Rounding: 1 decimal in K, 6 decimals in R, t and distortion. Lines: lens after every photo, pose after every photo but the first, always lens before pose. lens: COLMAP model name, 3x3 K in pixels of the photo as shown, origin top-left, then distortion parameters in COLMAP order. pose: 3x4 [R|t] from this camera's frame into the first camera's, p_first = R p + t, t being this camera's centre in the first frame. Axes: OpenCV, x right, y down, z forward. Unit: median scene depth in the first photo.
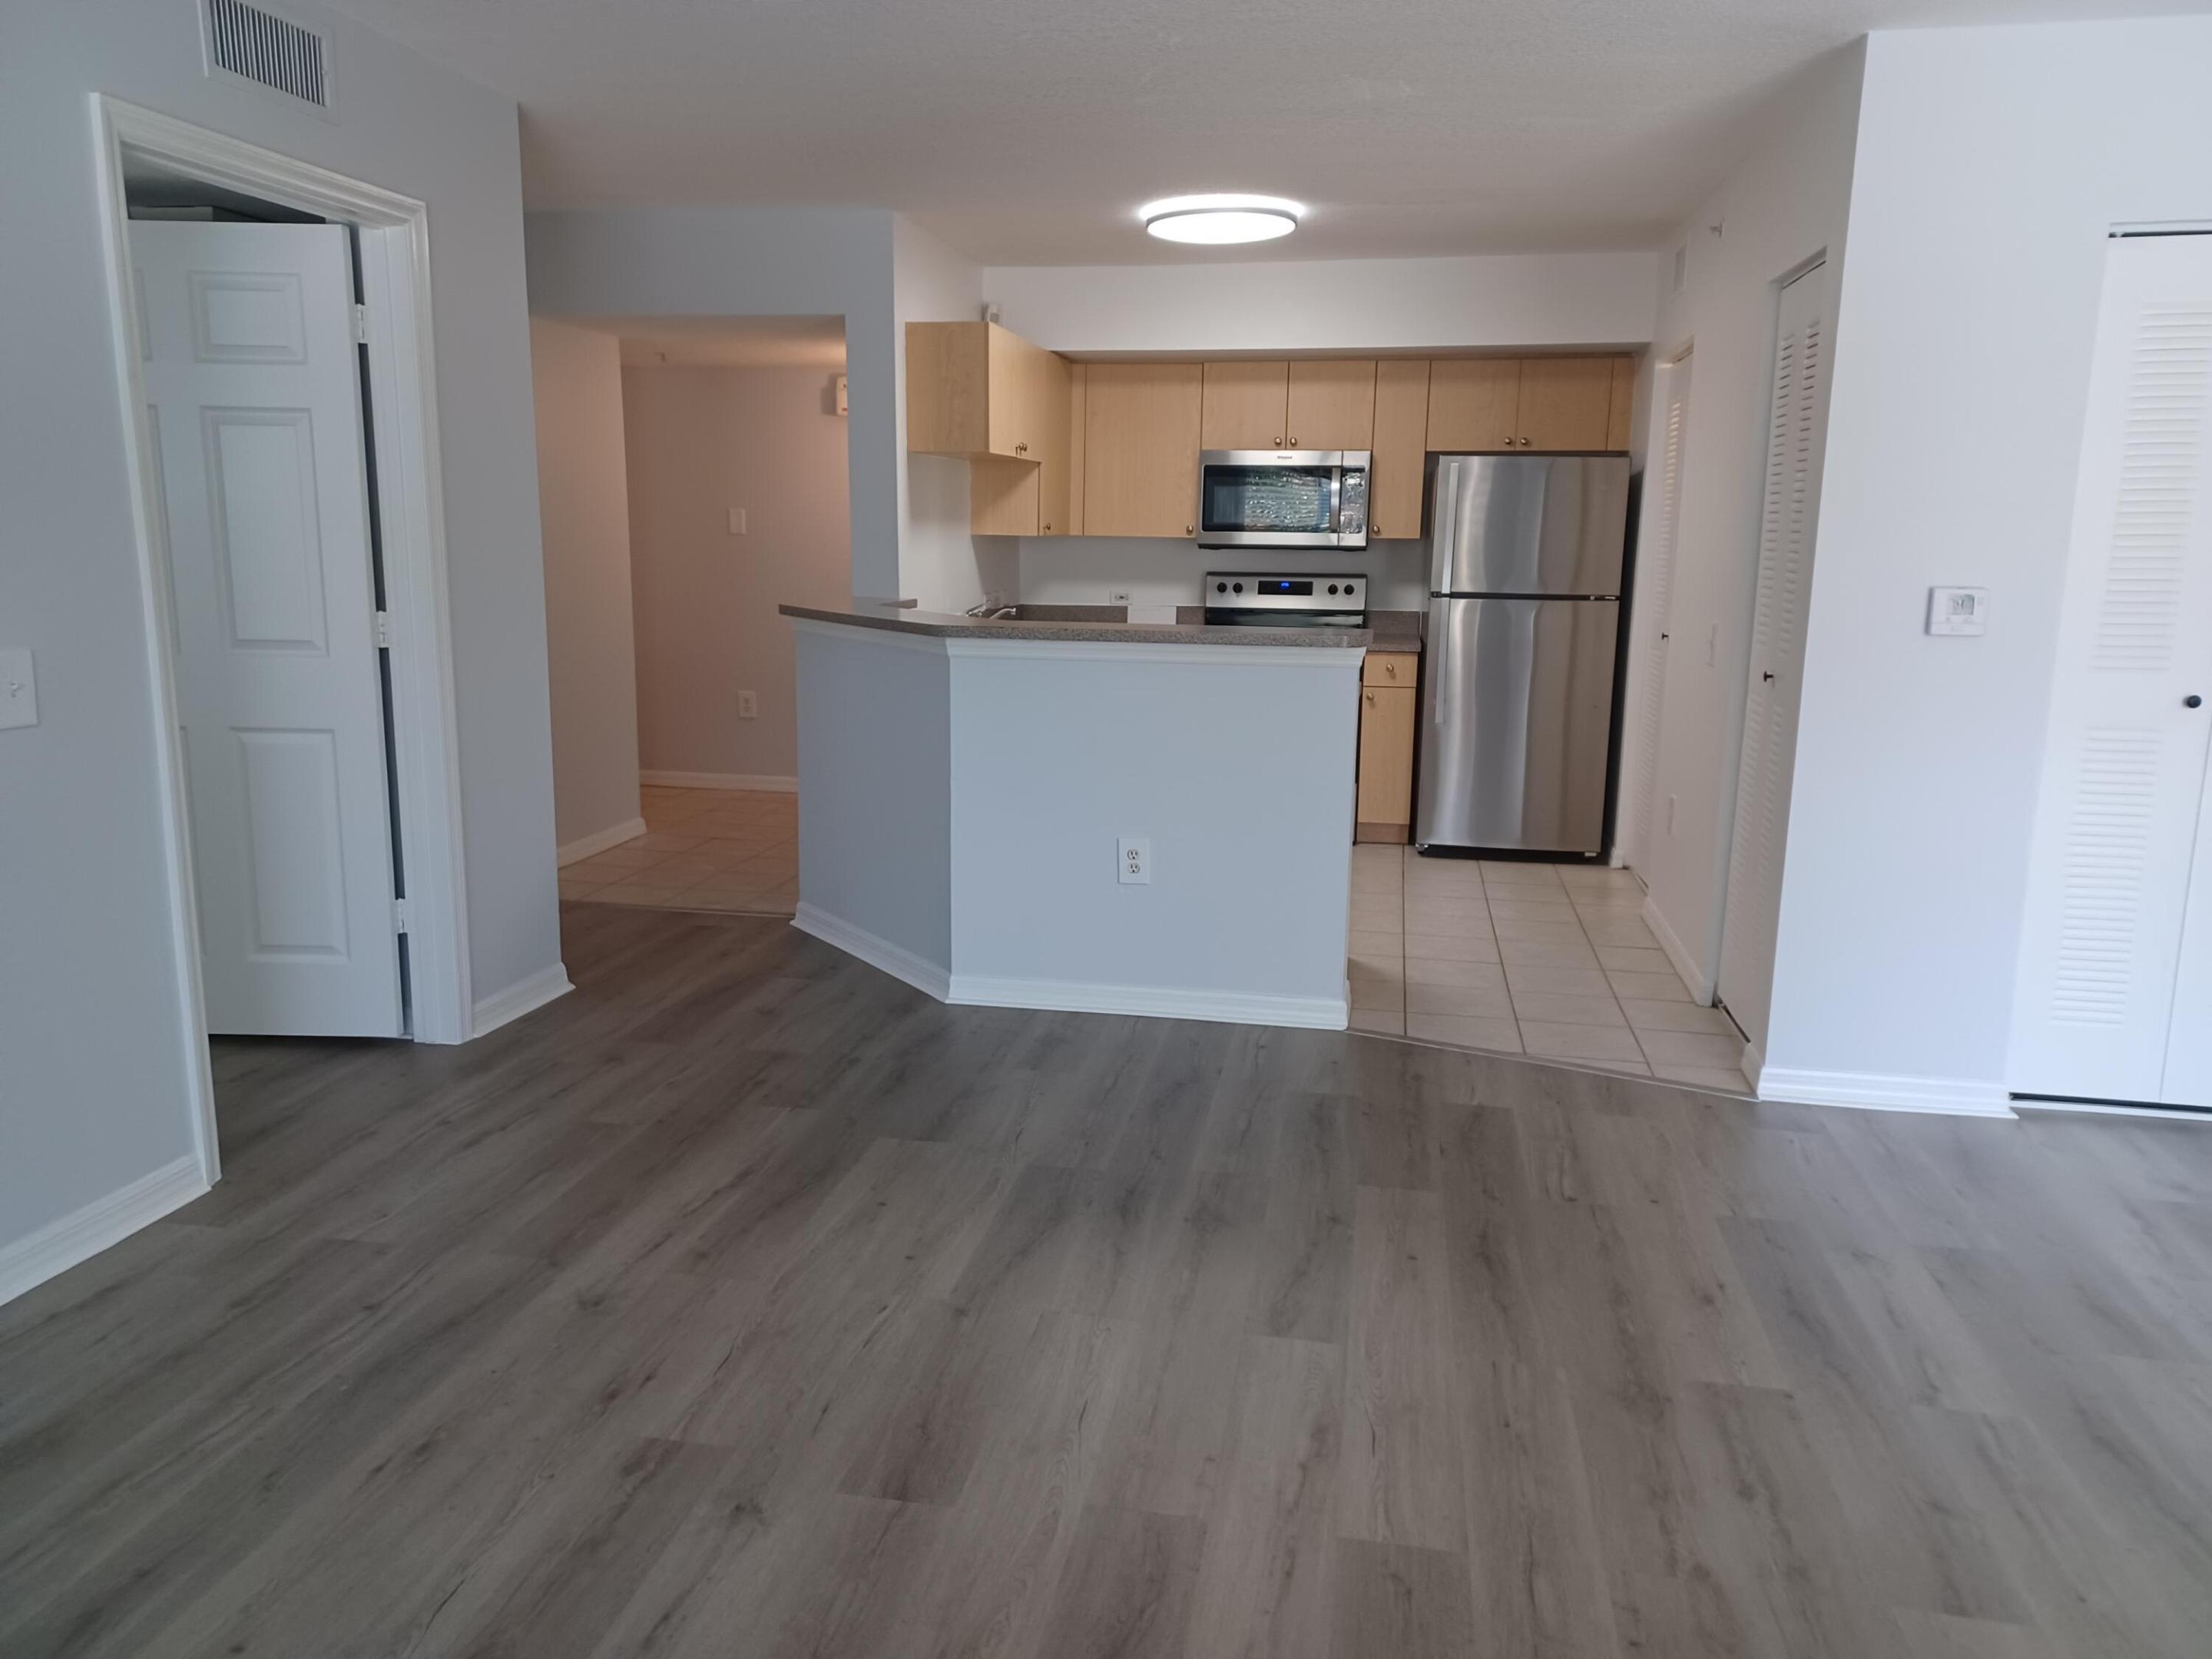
lens RADIAL K [[1582.4, 0, 1102.3], [0, 1582.4, 807.3], [0, 0, 1]] dist [0.055387, -0.044242]
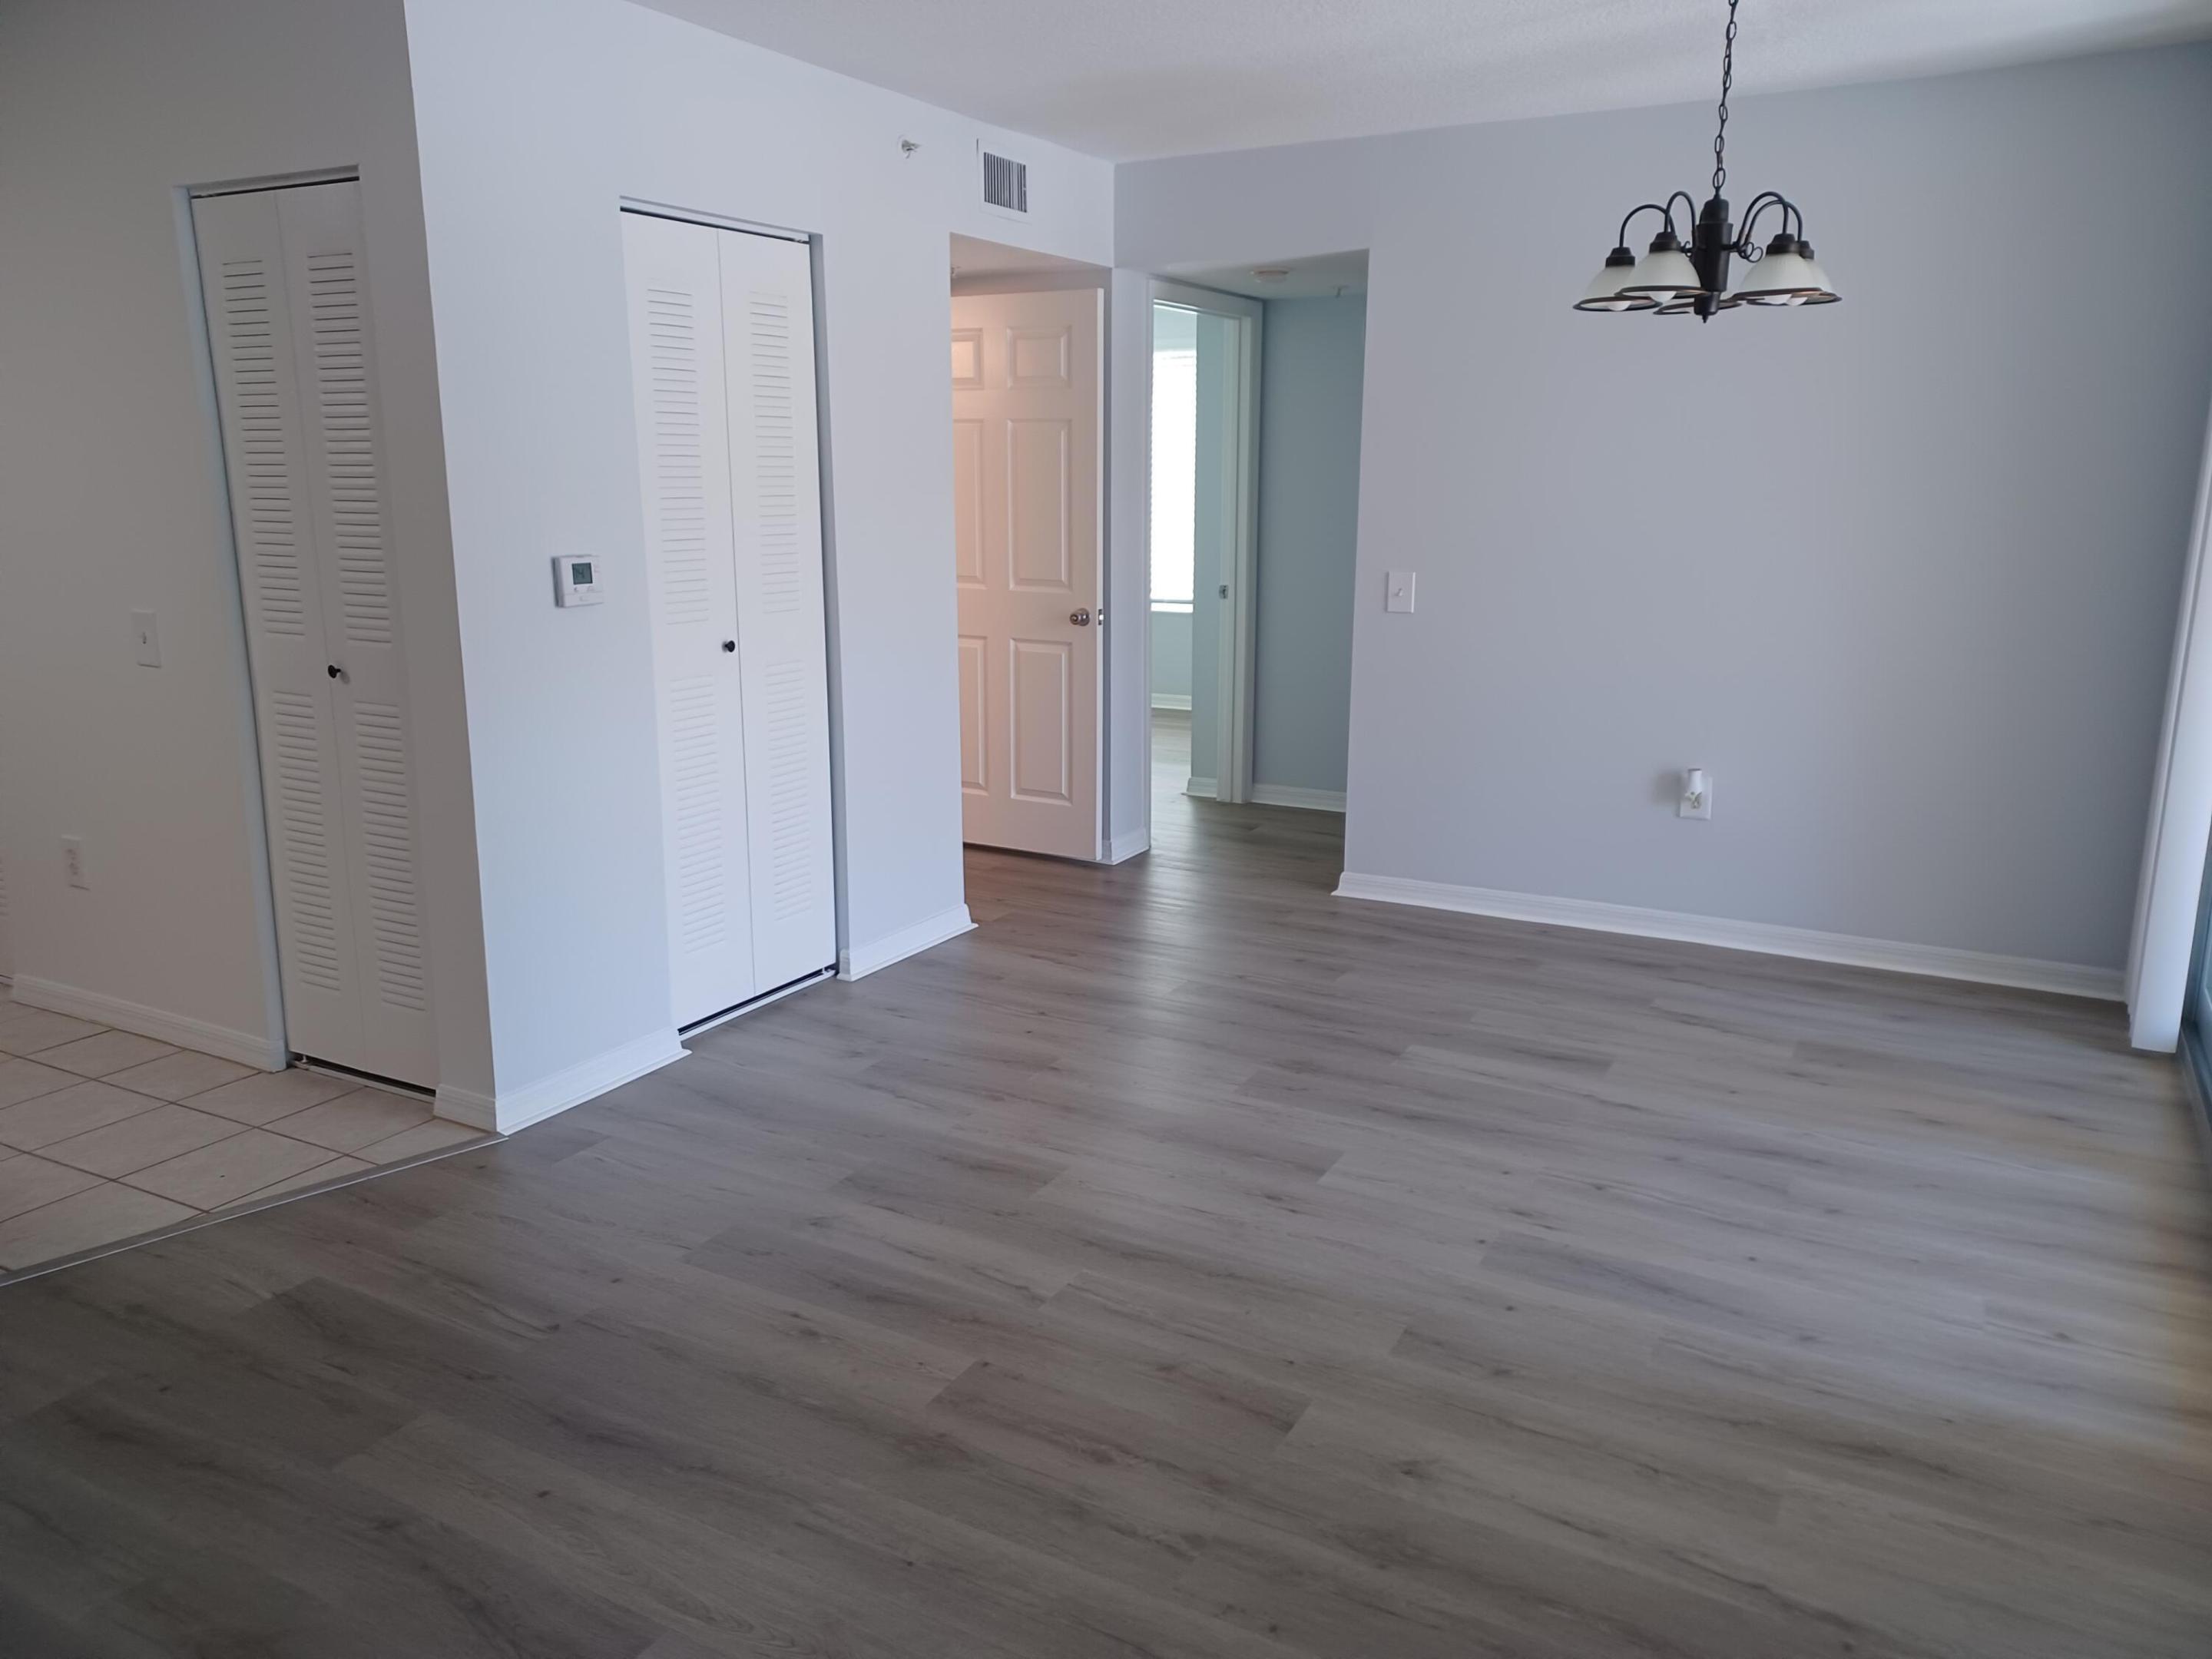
lens RADIAL K [[1582.4, 0, 1102.3], [0, 1582.4, 807.3], [0, 0, 1]] dist [0.055387, -0.044242]
pose [[0.328124, -0.210044, 0.920987, -0.258205], [0.170164, 0.972160, 0.161090, -0.081728], [-0.929182, 0.103862, 0.354731, 0.335686]]
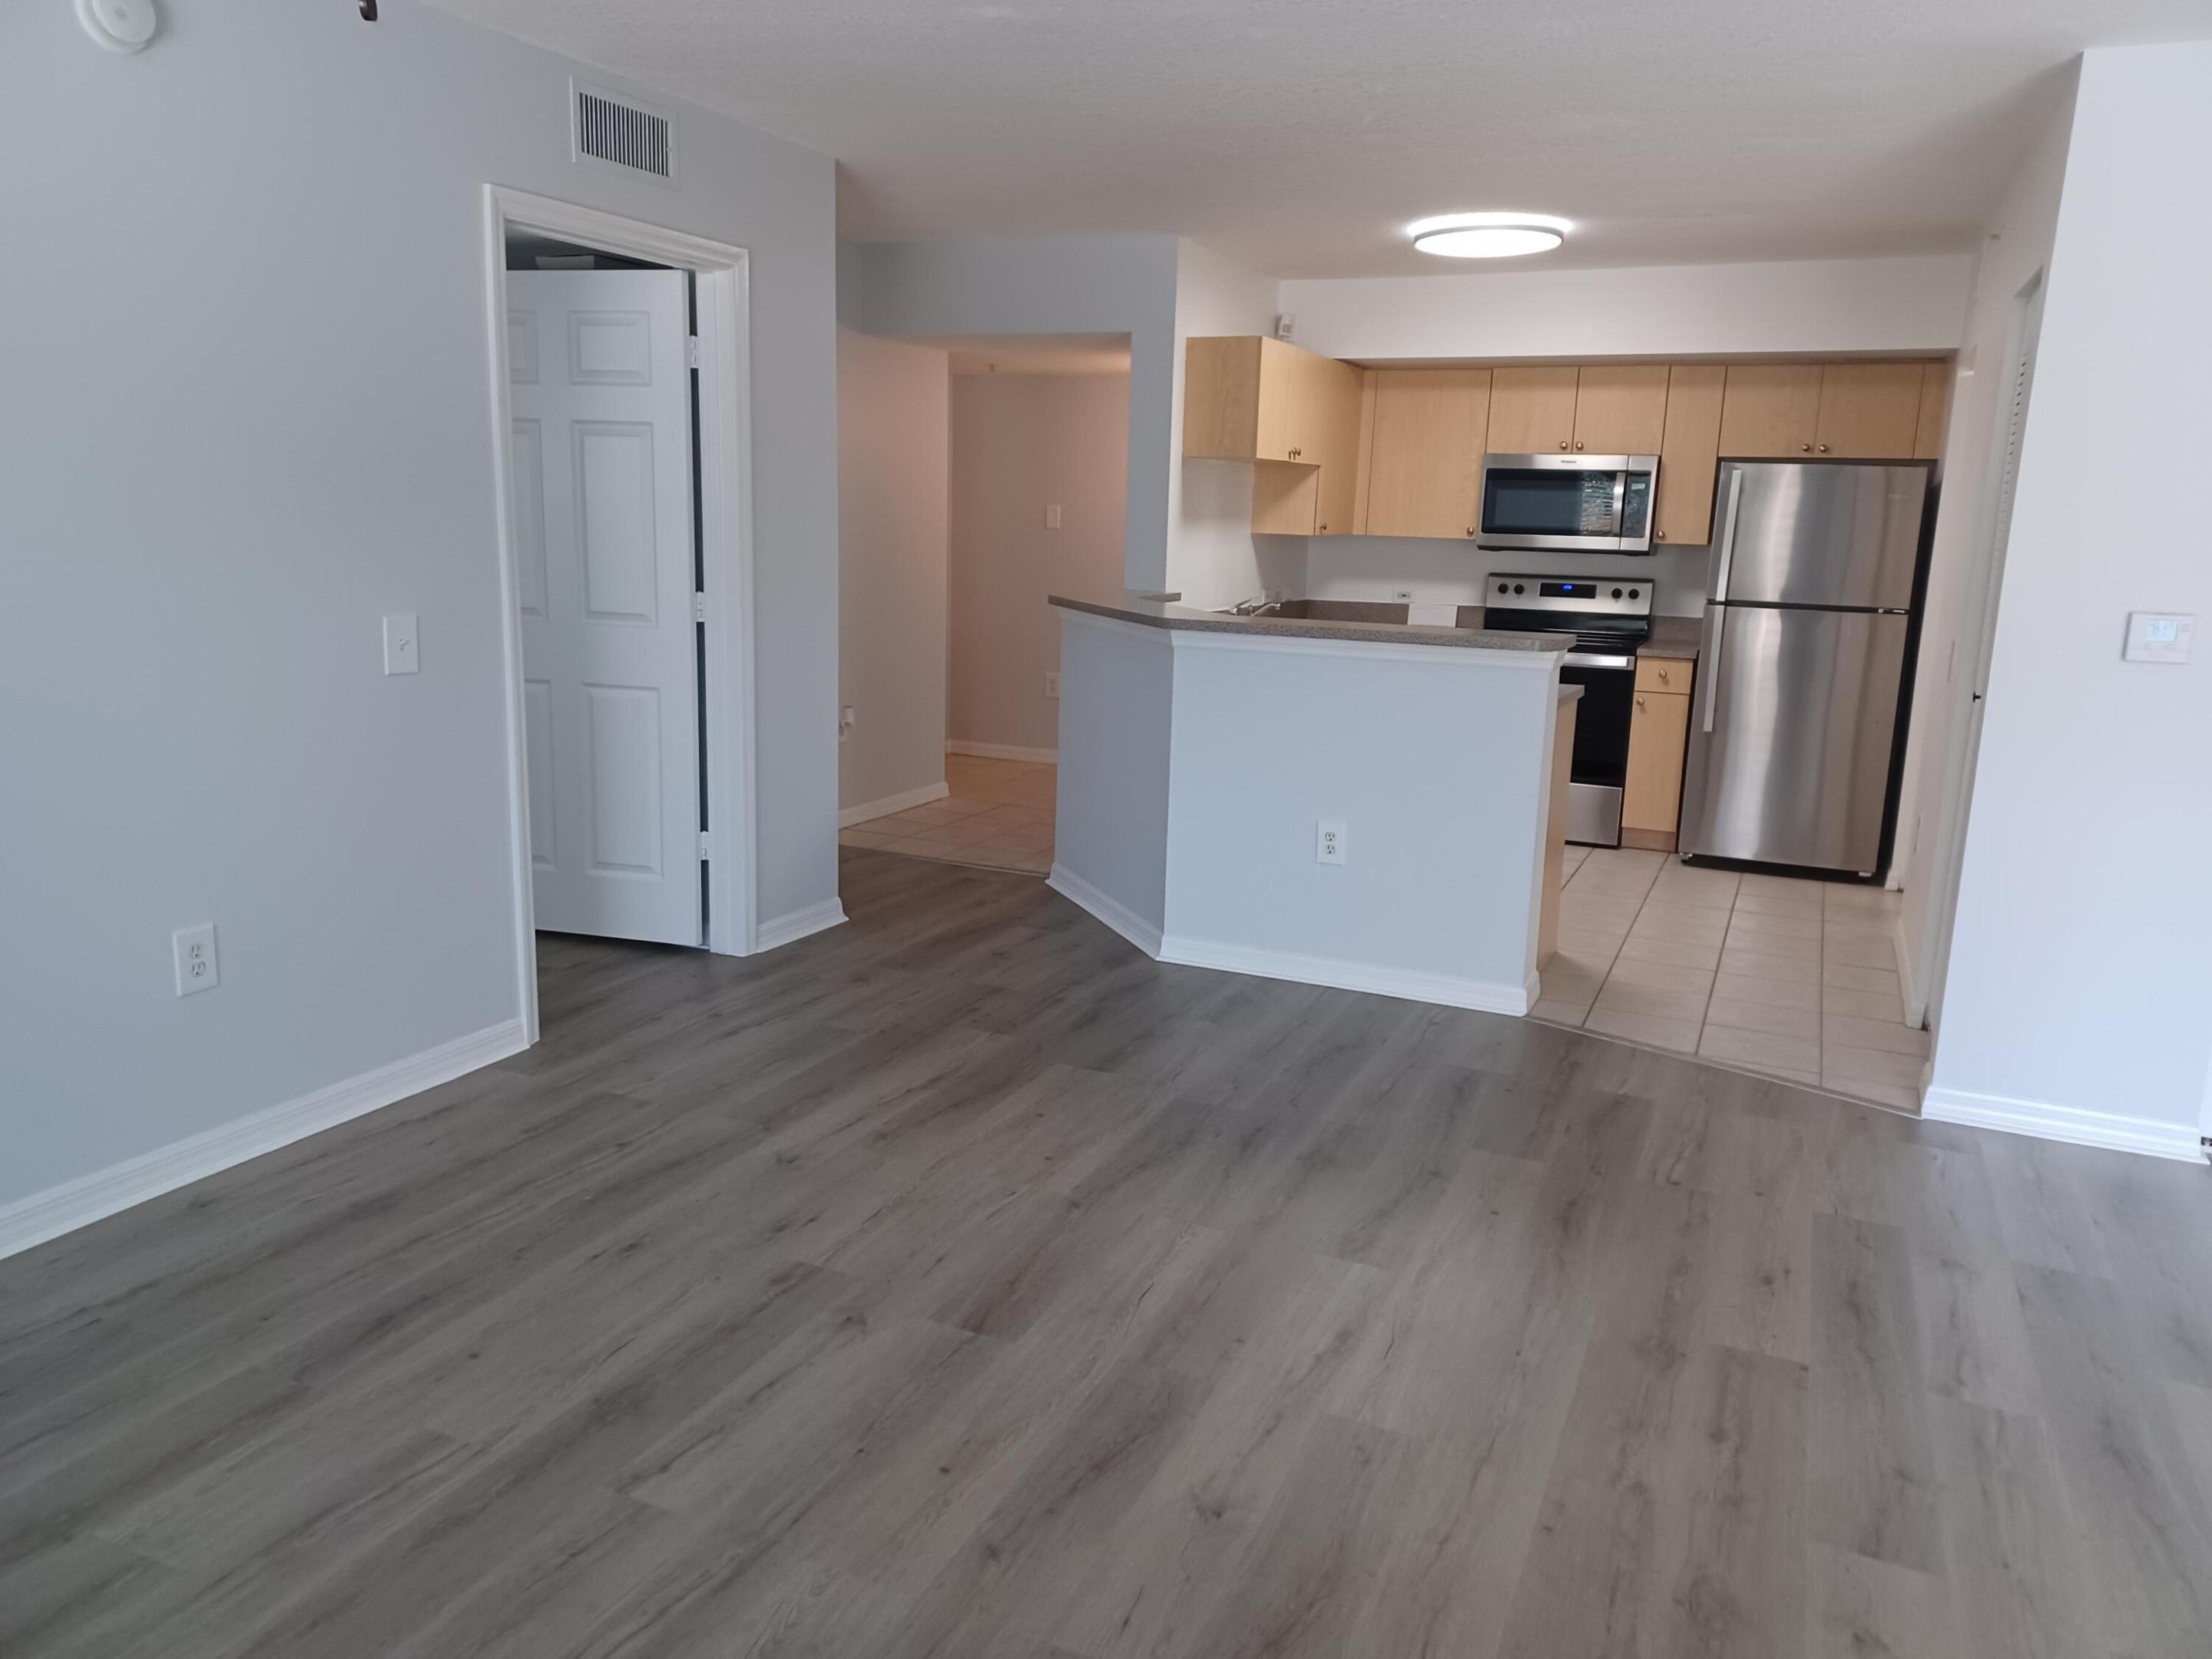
lens RADIAL K [[1582.4, 0, 1102.3], [0, 1582.4, 807.3], [0, 0, 1]] dist [0.055387, -0.044242]
pose [[0.971026, 0.060527, -0.231183, 0.125454], [-0.059109, 0.998166, 0.013061, 0.005688], [0.231550, 0.000982, 0.972823, -0.091259]]
